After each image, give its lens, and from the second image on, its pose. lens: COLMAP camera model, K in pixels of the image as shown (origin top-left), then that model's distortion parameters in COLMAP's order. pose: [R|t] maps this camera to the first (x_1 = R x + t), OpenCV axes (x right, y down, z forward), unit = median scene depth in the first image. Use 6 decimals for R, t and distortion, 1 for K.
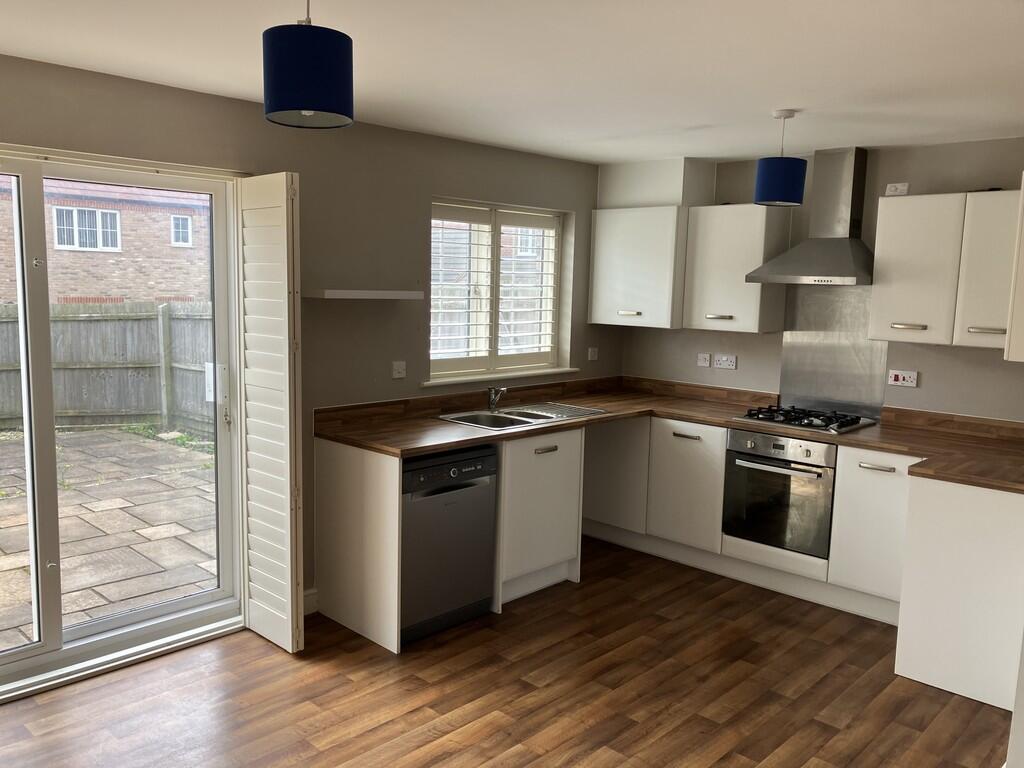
lens RADIAL K [[826.8, 0, 507.3], [0, 826.8, 390.2], [0, 0, 1]] dist [0.001890, 0.007677]
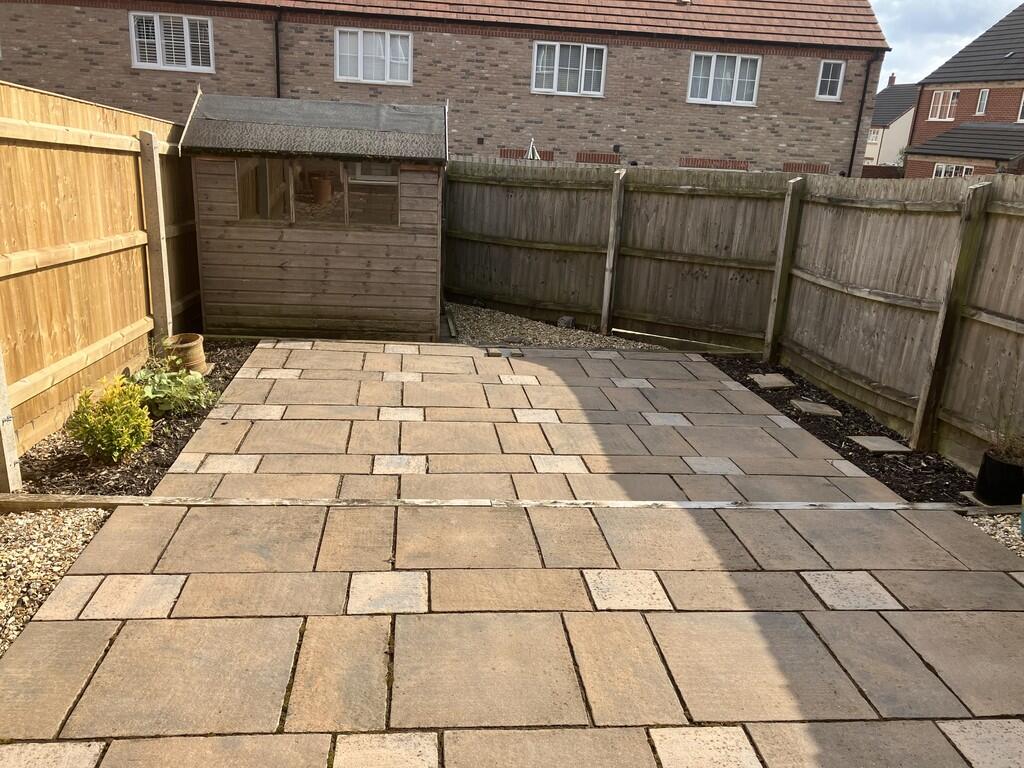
lens RADIAL K [[826.8, 0, 504.6], [0, 826.8, 385.6], [0, 0, 1]] dist [0.001890, 0.007677]
pose [[0.754950, 0.215694, -0.619295, -0.127914], [-0.120043, 0.973858, 0.192847, -0.036249], [0.644702, -0.071248, 0.761107, 0.292861]]
